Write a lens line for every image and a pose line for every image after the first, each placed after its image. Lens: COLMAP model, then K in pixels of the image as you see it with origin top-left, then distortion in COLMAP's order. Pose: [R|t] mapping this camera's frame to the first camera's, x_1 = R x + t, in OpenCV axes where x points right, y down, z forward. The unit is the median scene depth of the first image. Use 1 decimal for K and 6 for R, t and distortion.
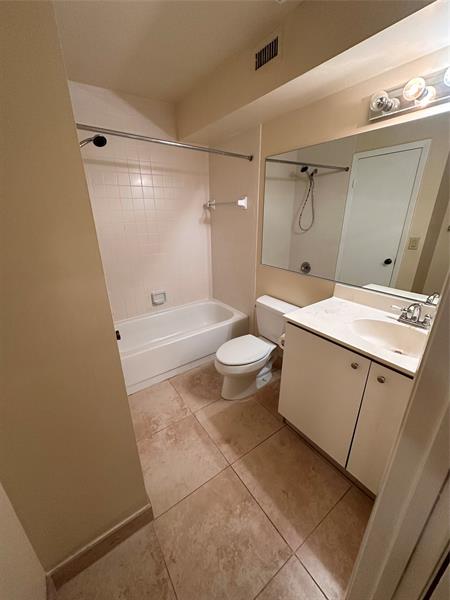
lens RADIAL K [[239.2, 0, 221.3], [0, 239.2, 302.1], [0, 0, 1]] dist [-0.002059, 0.000951]
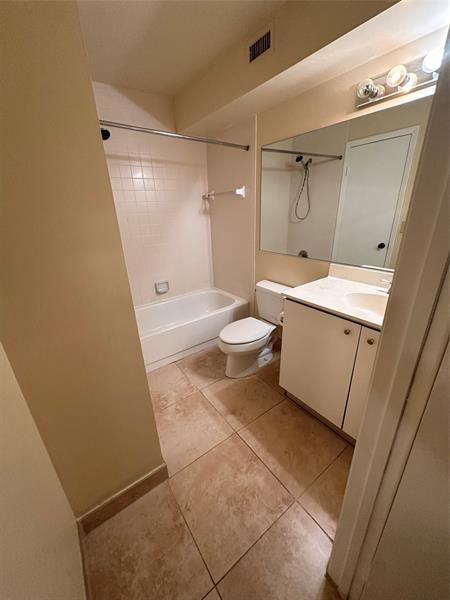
lens RADIAL K [[239.2, 0, 221.5], [0, 239.2, 302.1], [0, 0, 1]] dist [-0.002059, 0.000951]
pose [[0.999593, -0.028386, 0.002797, -0.014812], [0.028341, 0.999486, 0.014990, 0.070578], [-0.003221, -0.014904, 0.999884, -0.071866]]
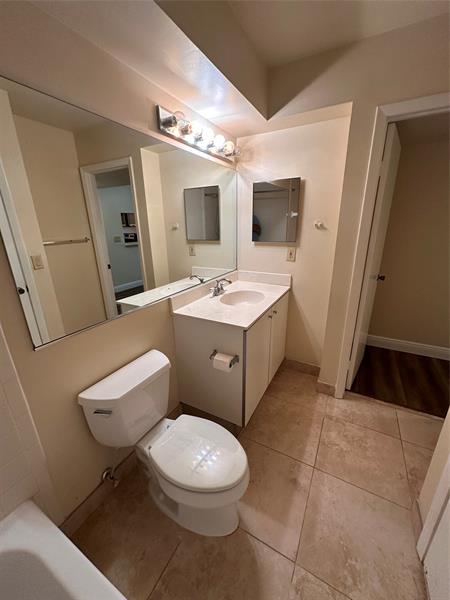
lens RADIAL K [[239.2, 0, 224.3], [0, 239.2, 300.6], [0, 0, 1]] dist [-0.002059, 0.000951]
pose [[-0.454236, -0.261329, 0.851690, -0.443427], [0.328417, 0.839558, 0.432763, -0.443542], [-0.828137, 0.476286, -0.295533, 1.218762]]
